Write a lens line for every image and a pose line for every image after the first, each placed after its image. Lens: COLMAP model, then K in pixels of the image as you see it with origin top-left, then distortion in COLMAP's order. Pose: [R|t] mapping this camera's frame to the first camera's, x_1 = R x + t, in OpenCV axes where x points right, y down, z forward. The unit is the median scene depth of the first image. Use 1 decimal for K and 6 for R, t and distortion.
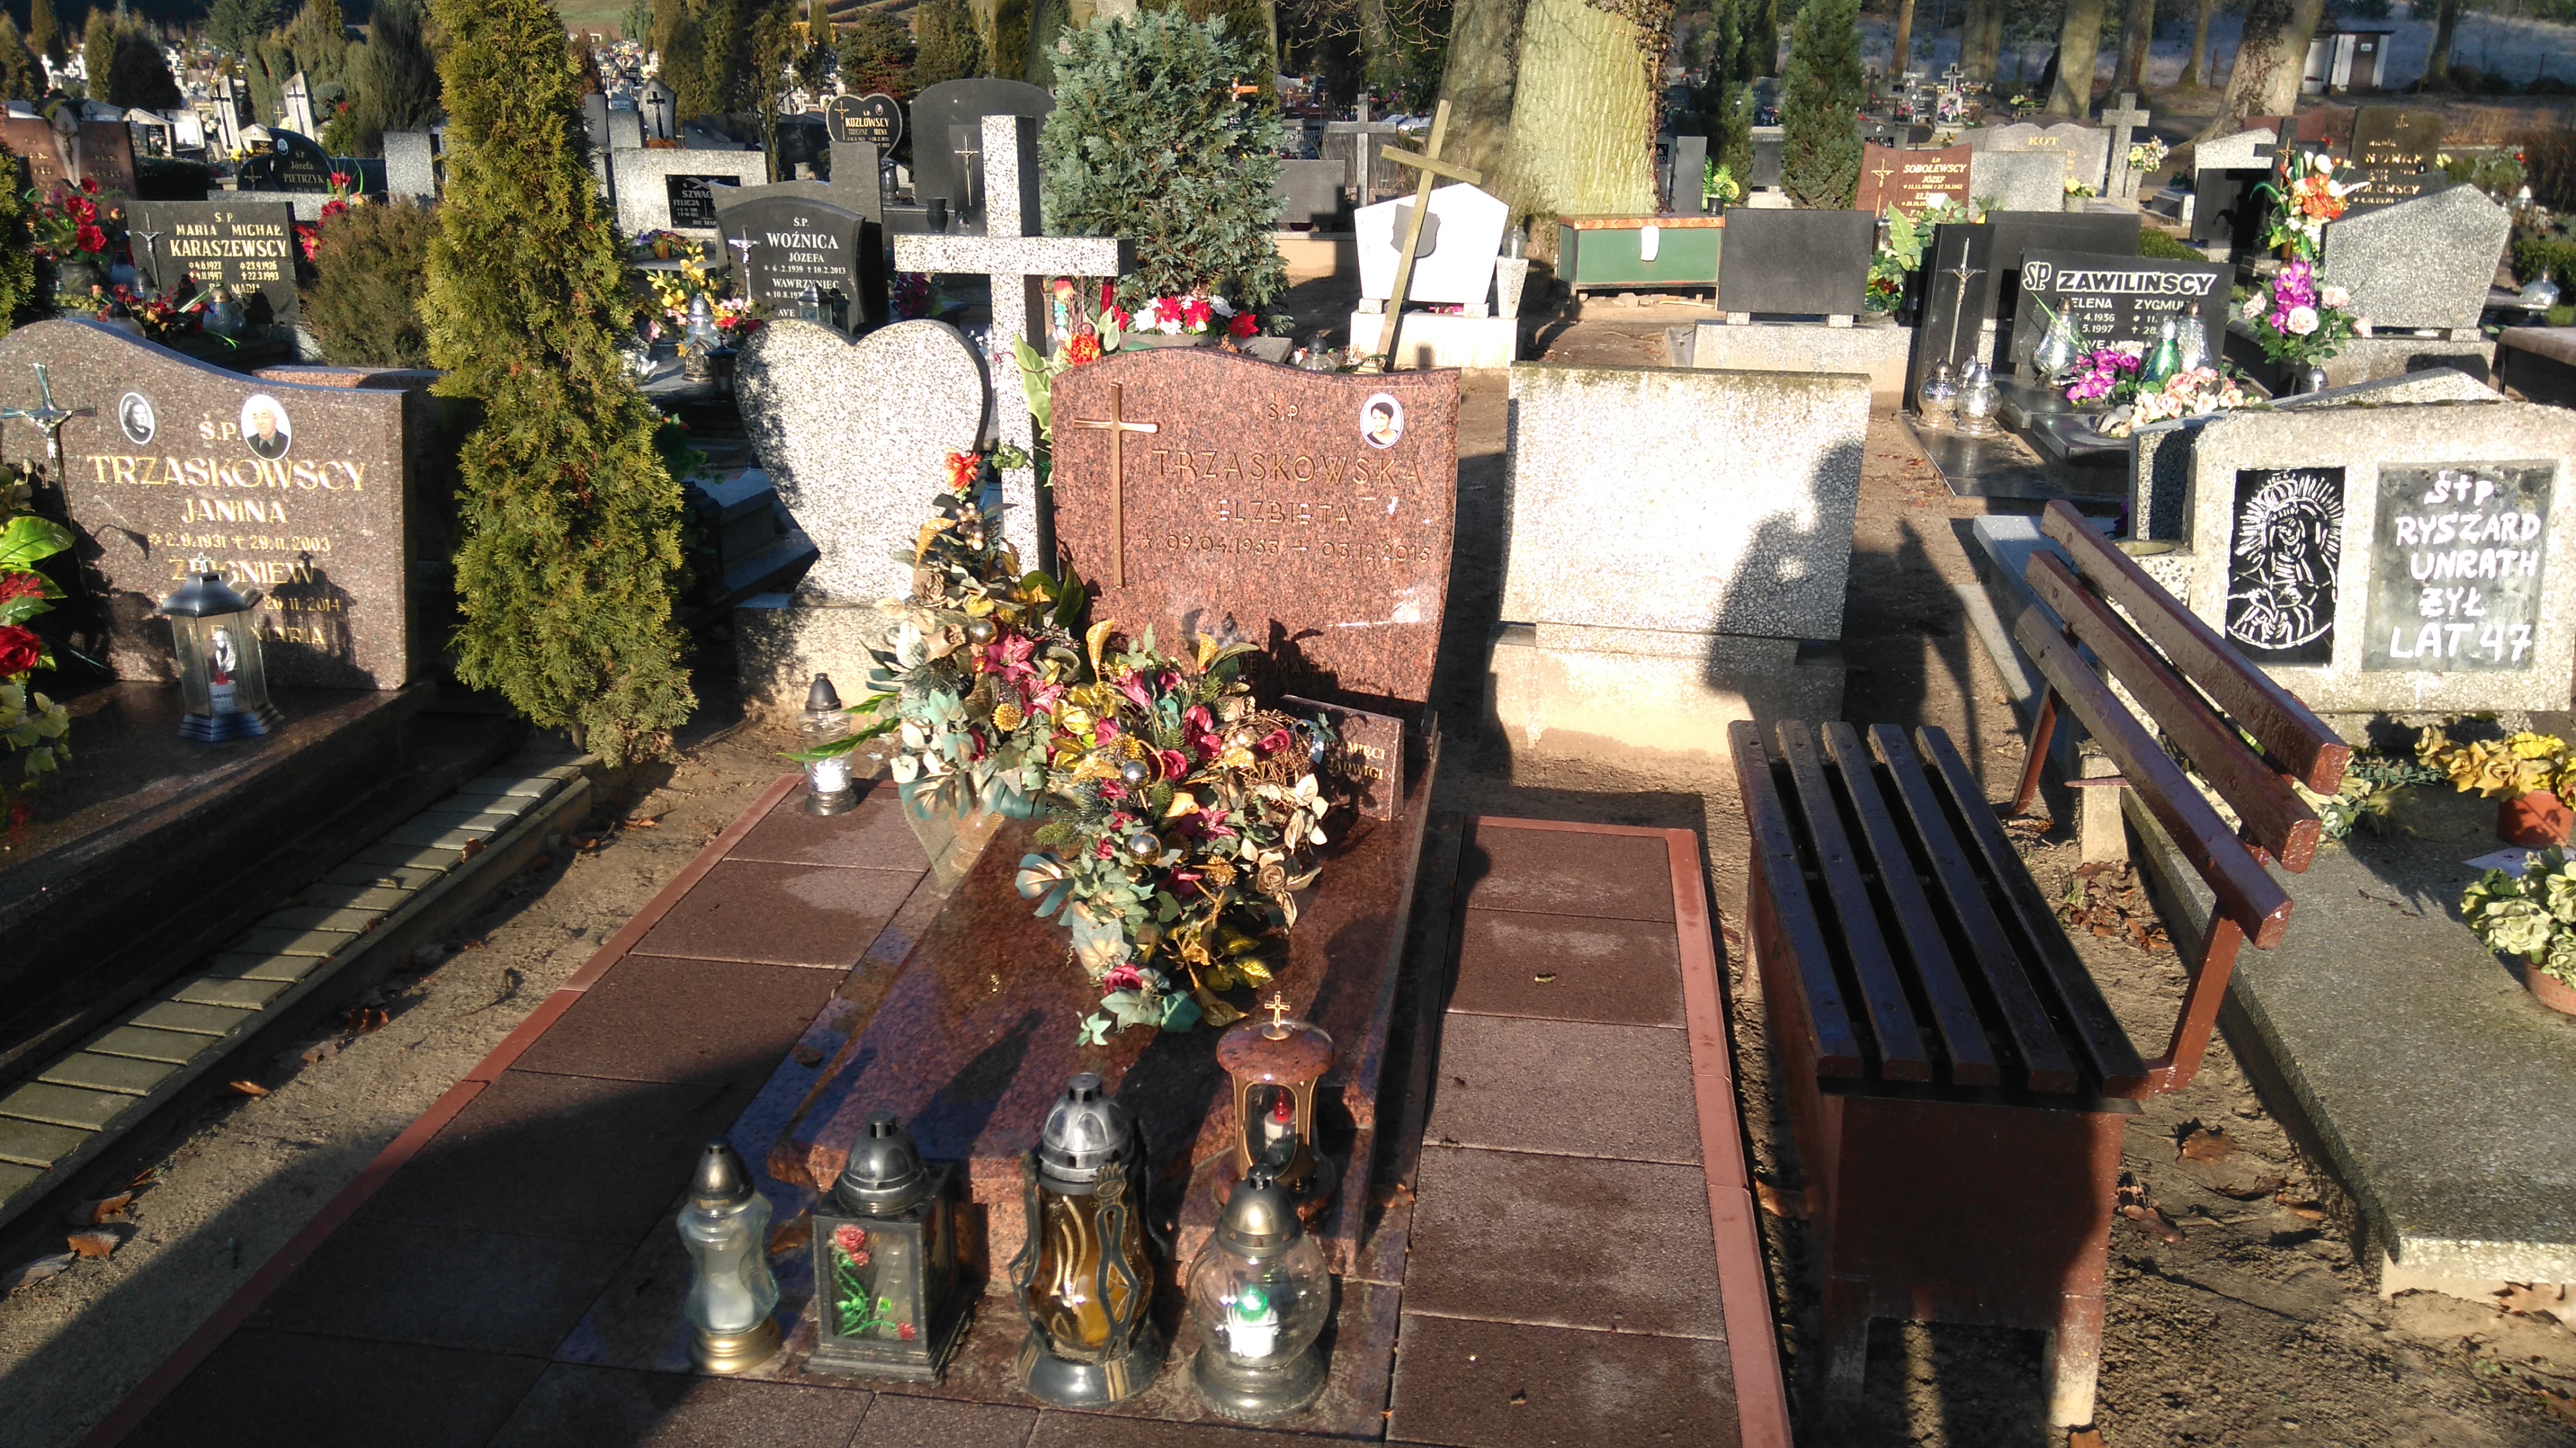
lens RADIAL K [[1954.4, 0, 1287.0], [0, 1954.4, 739.8], [0, 0, 1]] dist [0.116968, -0.182207]
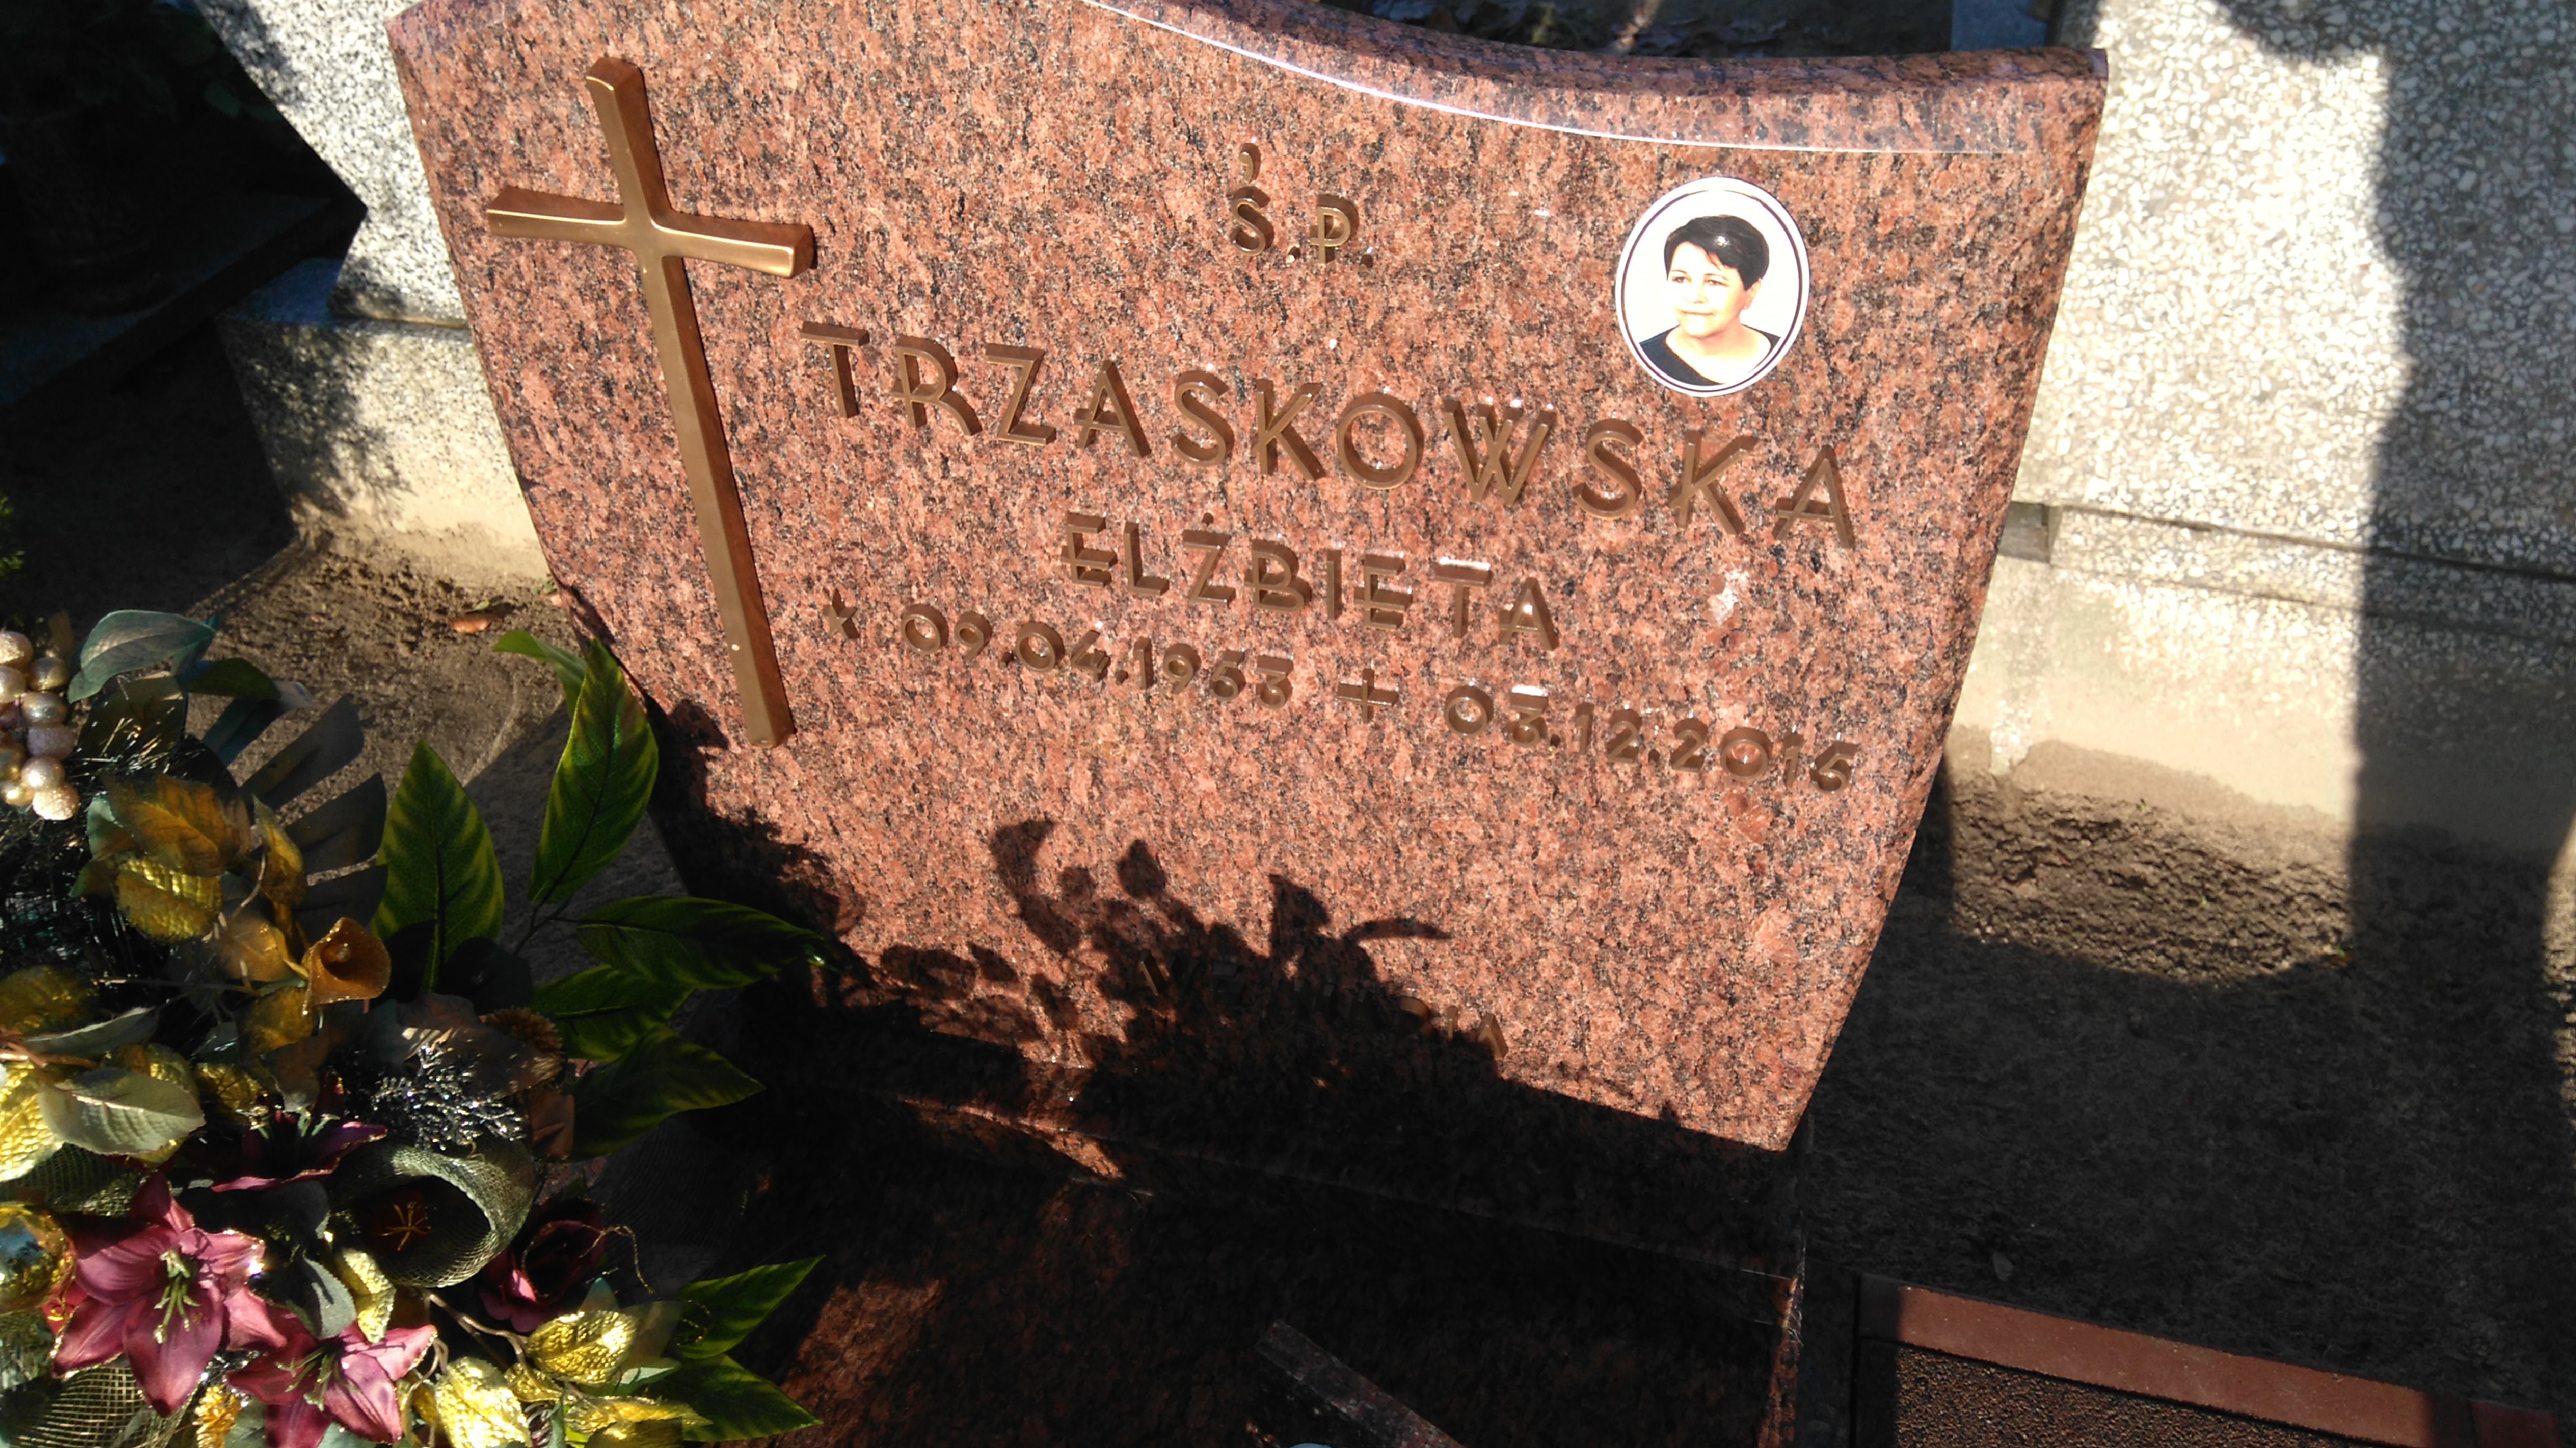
lens RADIAL K [[2051.0, 0, 1325.5], [0, 2051.0, 749.8], [0, 0, 1]] dist [0.122499, -0.224289]
pose [[0.995111, 0.046027, -0.087379, 0.023793], [-0.013552, 0.940027, 0.340832, -0.171423], [0.097826, -0.337981, 0.936055, 0.661798]]
